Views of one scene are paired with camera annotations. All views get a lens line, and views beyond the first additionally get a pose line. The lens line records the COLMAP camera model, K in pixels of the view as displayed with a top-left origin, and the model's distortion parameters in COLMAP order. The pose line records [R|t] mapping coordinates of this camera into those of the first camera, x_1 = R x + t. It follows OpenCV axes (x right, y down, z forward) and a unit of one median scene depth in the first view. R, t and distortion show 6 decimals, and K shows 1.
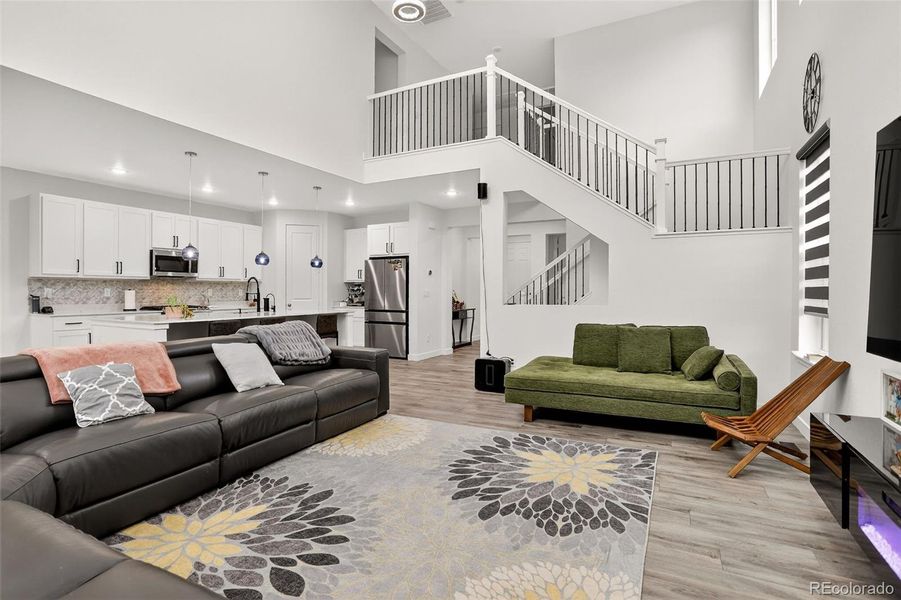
lens RADIAL K [[453.6, 0, 444.9], [0, 453.6, 300.3], [0, 0, 1]] dist [-0.075298, 0.035607]
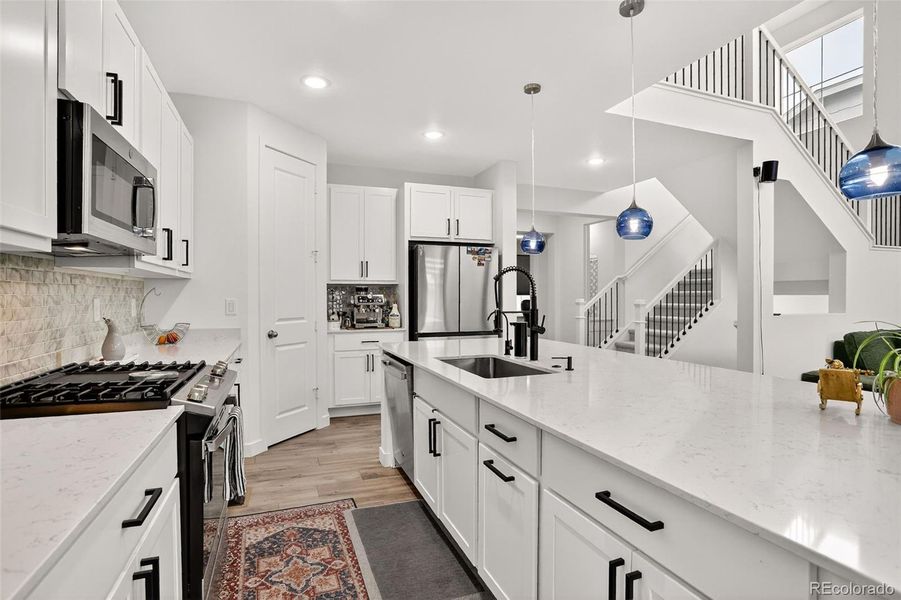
lens RADIAL K [[453.6, 0, 444.9], [0, 453.6, 300.3], [0, 0, 1]] dist [-0.075298, 0.035607]
pose [[0.674959, -0.010683, 0.737778, -1.159605], [0.017538, 0.999845, -0.001568, -0.039338], [-0.737647, 0.013998, 0.675042, 1.241547]]
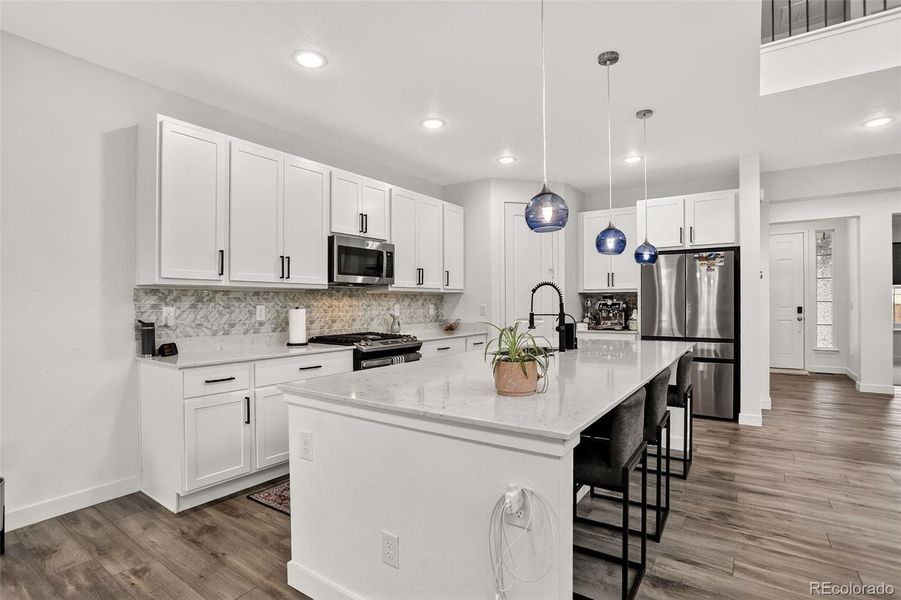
lens RADIAL K [[448.1, 0, 447.0], [0, 448.1, 302.5], [0, 0, 1]] dist [-0.075878, 0.034018]
pose [[0.991508, -0.007649, -0.129818, -0.742976], [0.004835, 0.999747, -0.021977, -0.028350], [0.129953, 0.021163, 0.991294, 0.764529]]
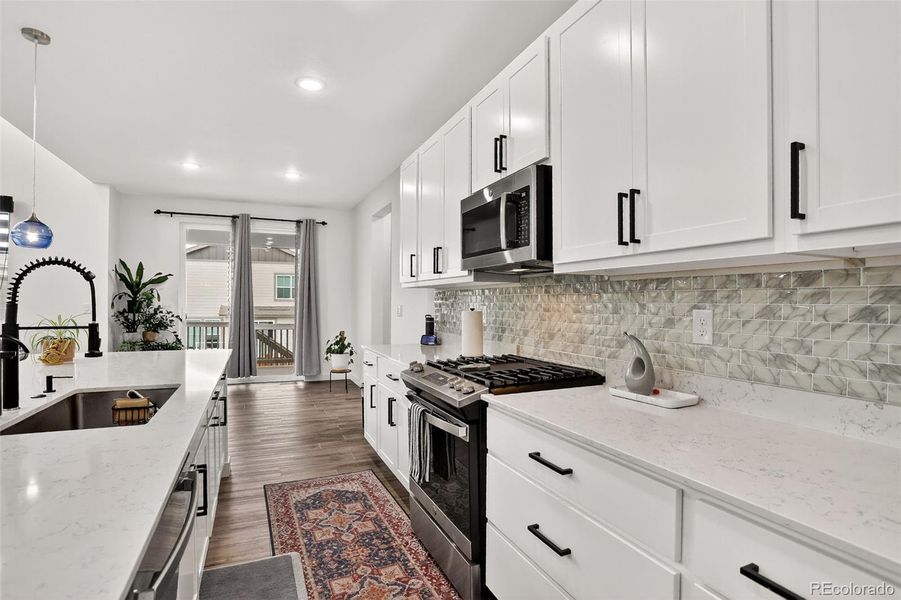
lens RADIAL K [[453.6, 0, 444.9], [0, 453.6, 300.3], [0, 0, 1]] dist [-0.075298, 0.035607]
pose [[-0.632618, -0.010147, -0.774397, -0.592716], [-0.022753, 0.999726, 0.005488, -0.056247], [0.774129, 0.021092, -0.632676, 2.049831]]
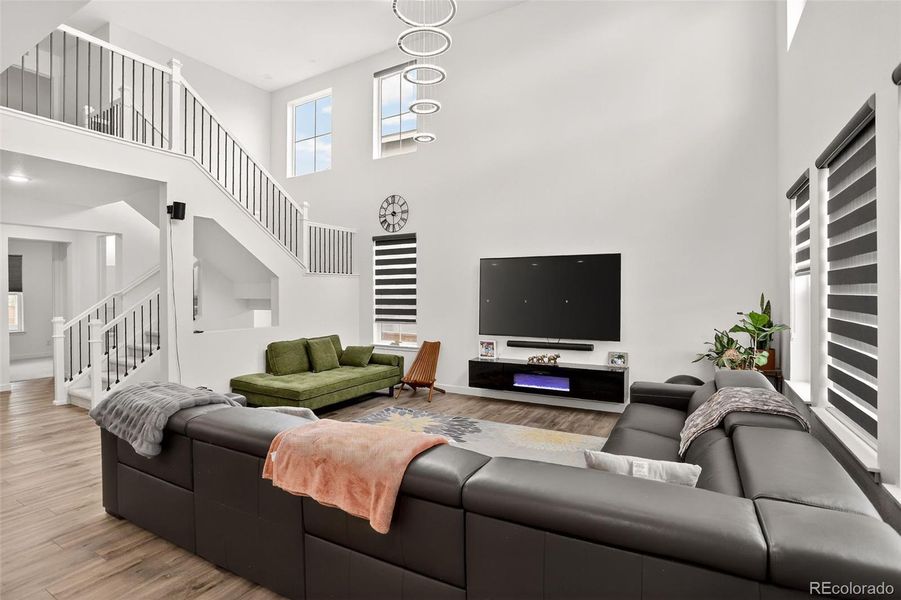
lens RADIAL K [[448.1, 0, 447.0], [0, 448.1, 302.5], [0, 0, 1]] dist [-0.075878, 0.034018]
pose [[0.038551, -0.019812, 0.999060, -1.063263], [0.023867, 0.999536, 0.018901, -0.082335], [-0.998972, 0.023116, 0.039006, 0.588877]]
